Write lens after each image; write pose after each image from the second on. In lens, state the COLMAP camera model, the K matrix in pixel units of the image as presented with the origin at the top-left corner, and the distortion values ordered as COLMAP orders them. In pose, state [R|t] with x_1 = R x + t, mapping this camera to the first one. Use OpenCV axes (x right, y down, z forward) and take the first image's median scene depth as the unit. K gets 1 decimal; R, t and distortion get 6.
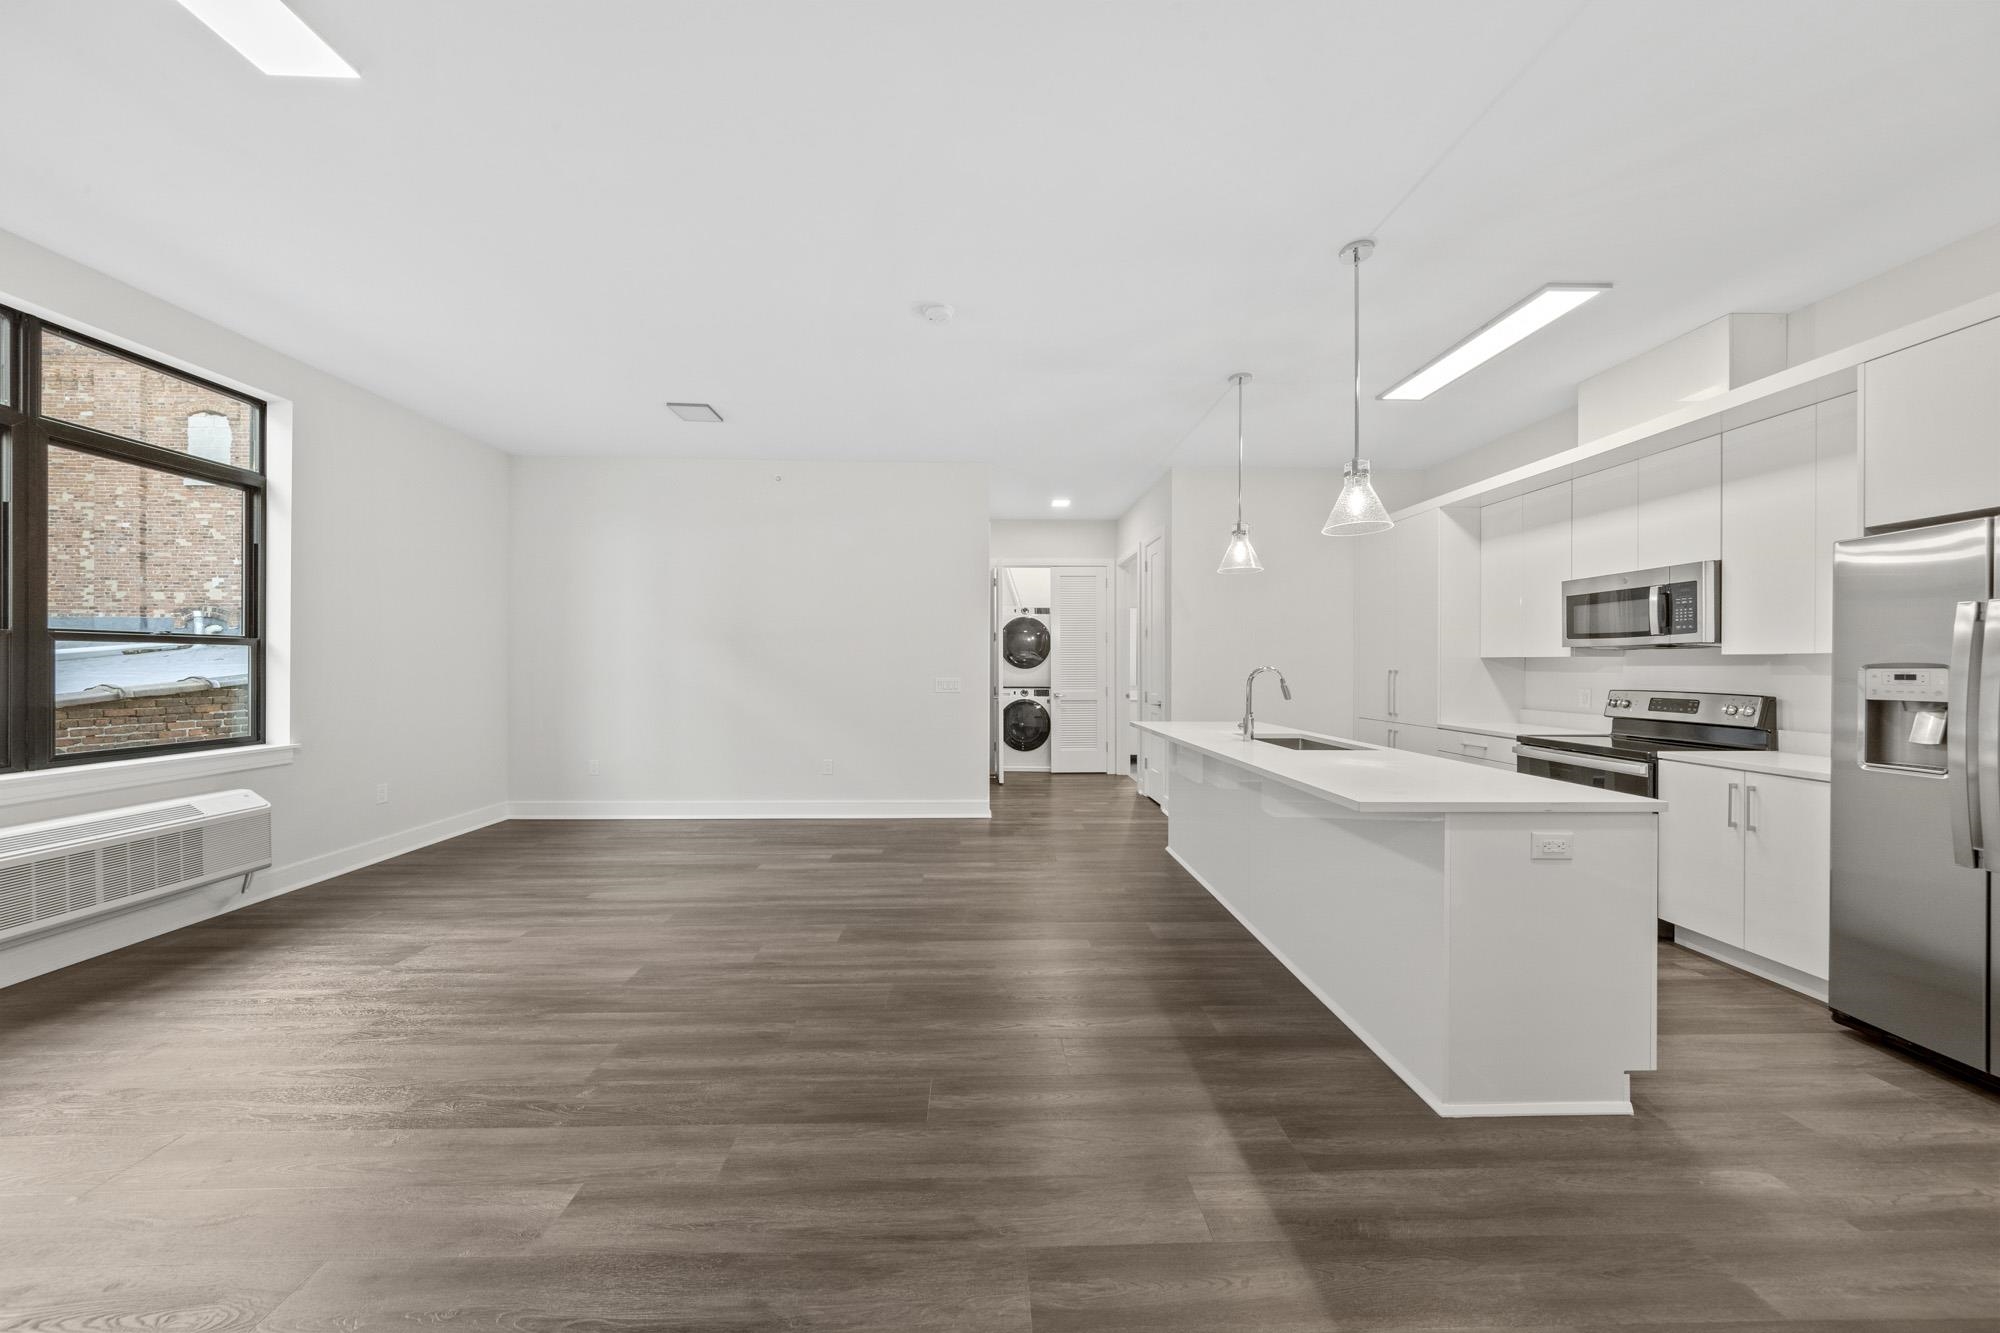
lens RADIAL K [[635.8, 0, 993.5], [0, 635.8, 659.8], [0, 0, 1]] dist [0.002431, -0.000490]
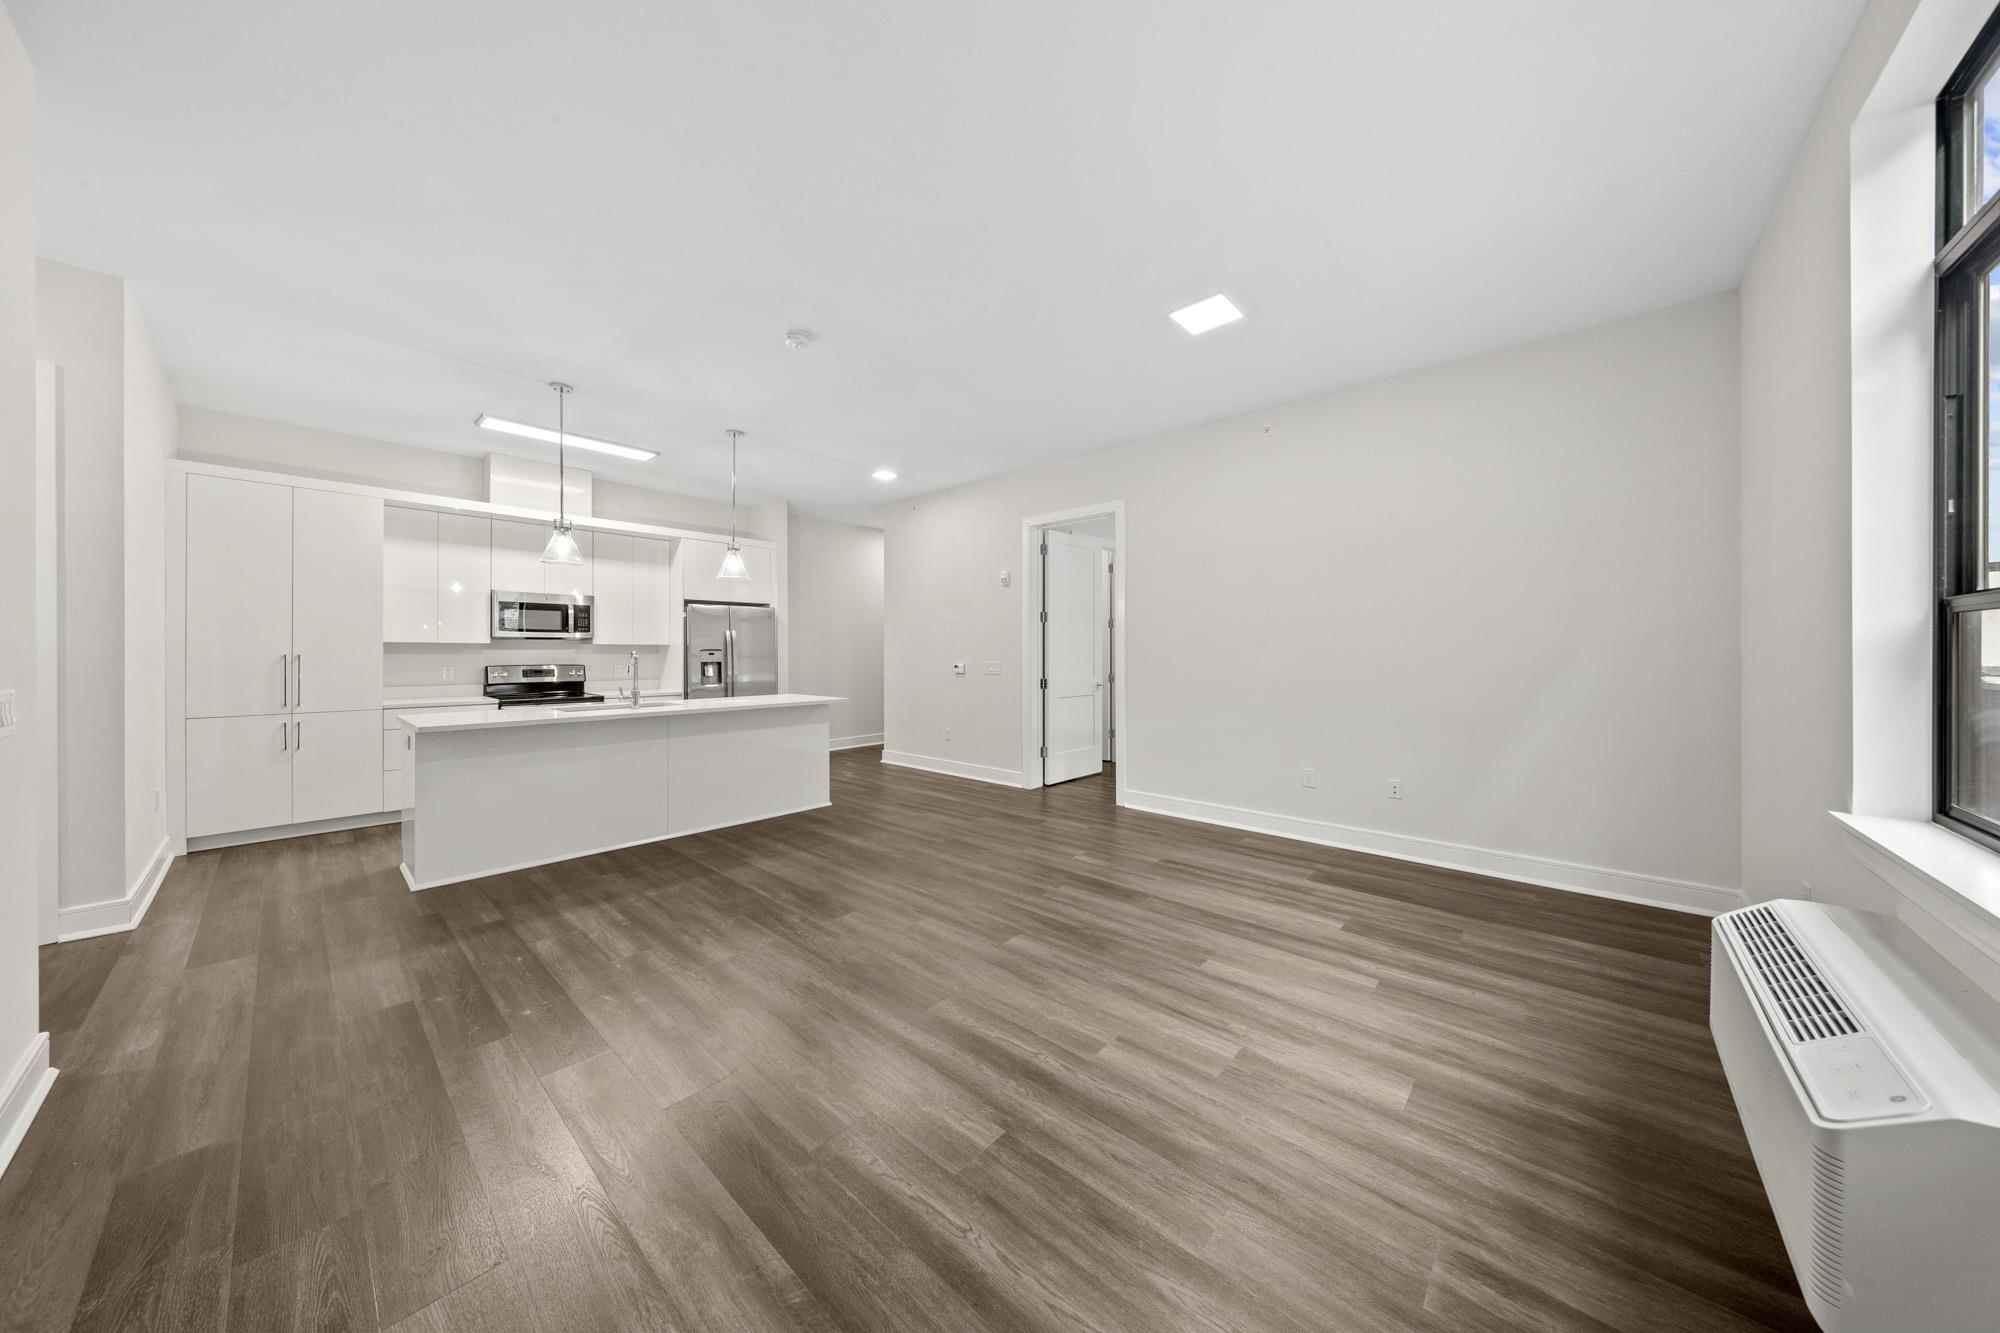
lens RADIAL K [[635.8, 0, 991.3], [0, 635.8, 644.0], [0, 0, 1]] dist [0.002431, -0.000490]
pose [[-0.717606, 0.005554, 0.696427, -1.048852], [-0.007320, 0.999853, -0.015516, 0.011796], [-0.696410, -0.016232, -0.717460, 1.466294]]
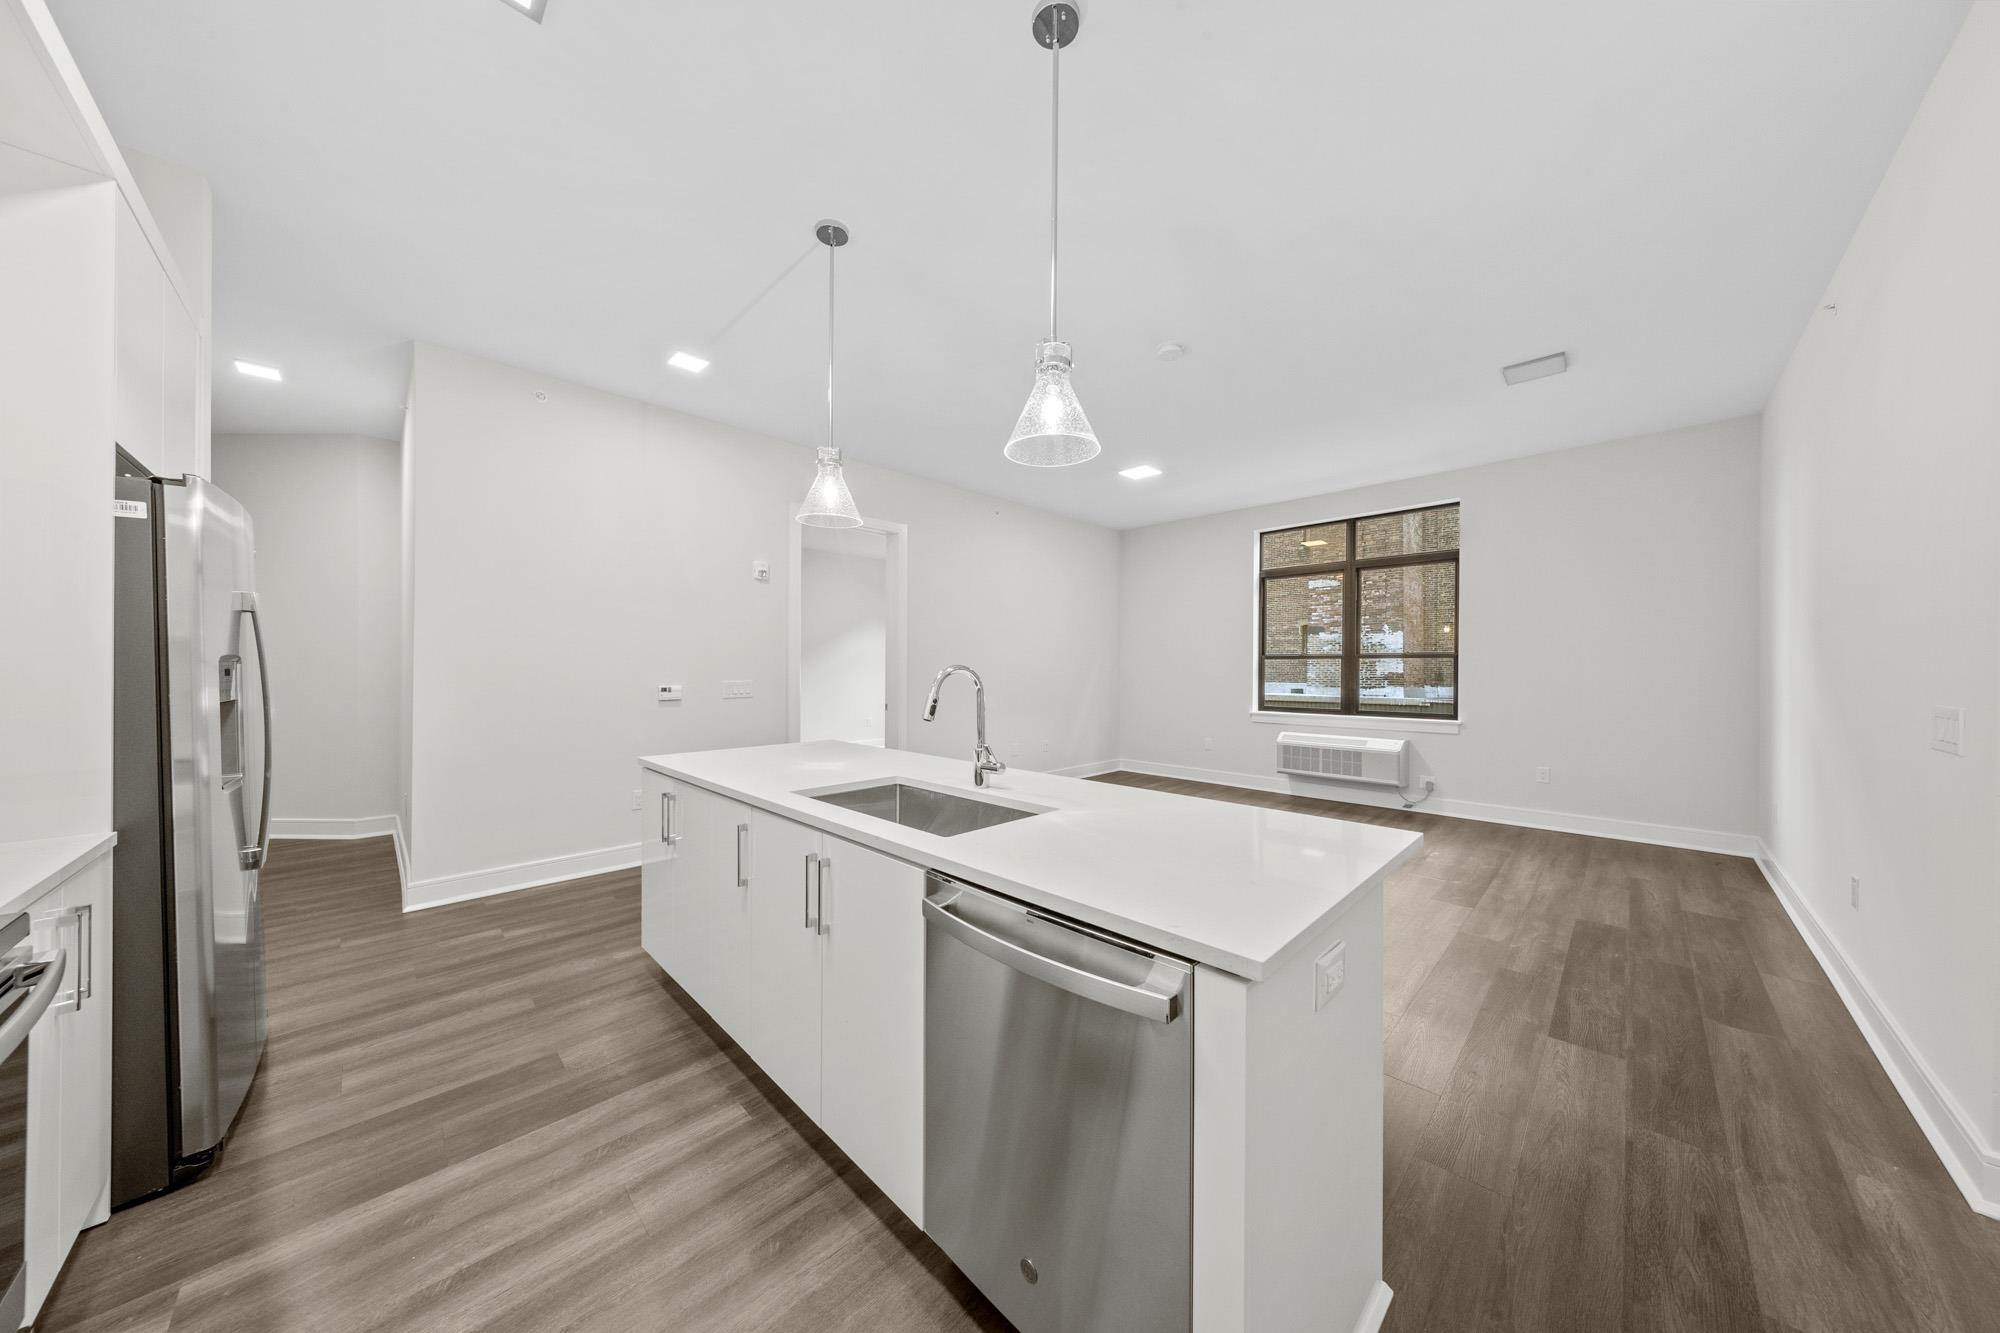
lens RADIAL K [[635.8, 0, 989.5], [0, 635.8, 667.1], [0, 0, 1]] dist [0.002431, -0.000490]
pose [[-0.736390, -0.007420, -0.676517, 0.834177], [-0.000083, 0.999941, -0.010876, 0.019249], [0.676557, -0.007953, -0.736347, 1.499843]]
